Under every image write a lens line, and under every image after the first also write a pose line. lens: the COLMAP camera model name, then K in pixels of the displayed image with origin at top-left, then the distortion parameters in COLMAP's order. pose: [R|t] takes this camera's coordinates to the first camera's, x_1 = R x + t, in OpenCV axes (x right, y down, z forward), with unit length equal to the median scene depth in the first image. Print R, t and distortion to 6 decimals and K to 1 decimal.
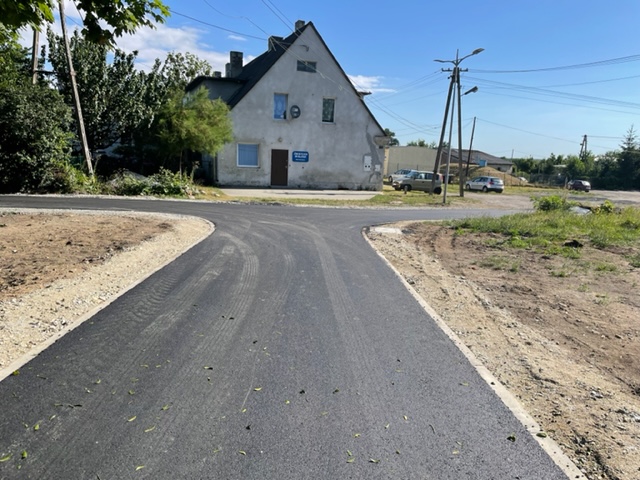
lens RADIAL K [[481.1, 0, 321.9], [0, 481.1, 241.4], [0, 0, 1]] dist [0.042157, 0.000784]
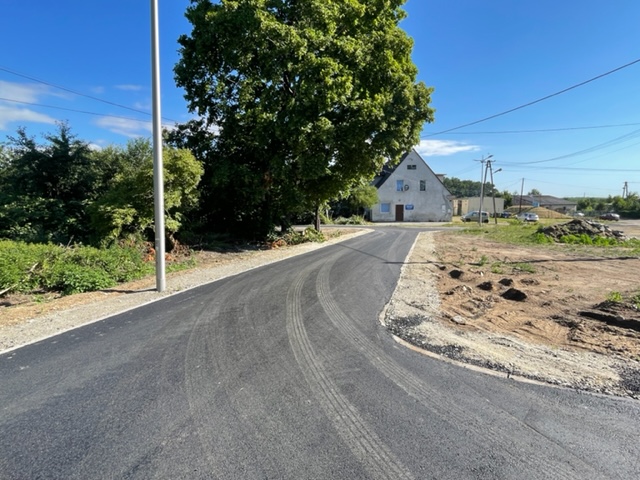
lens RADIAL K [[338.3, 0, 319.1], [0, 338.3, 242.4], [0, 0, 1]] dist [-0.017270, 0.000039]
pose [[0.940407, -0.013842, -0.339769, 0.089563], [-0.009708, 0.997671, -0.067515, 0.090846], [0.339912, 0.066790, 0.938082, -0.570169]]
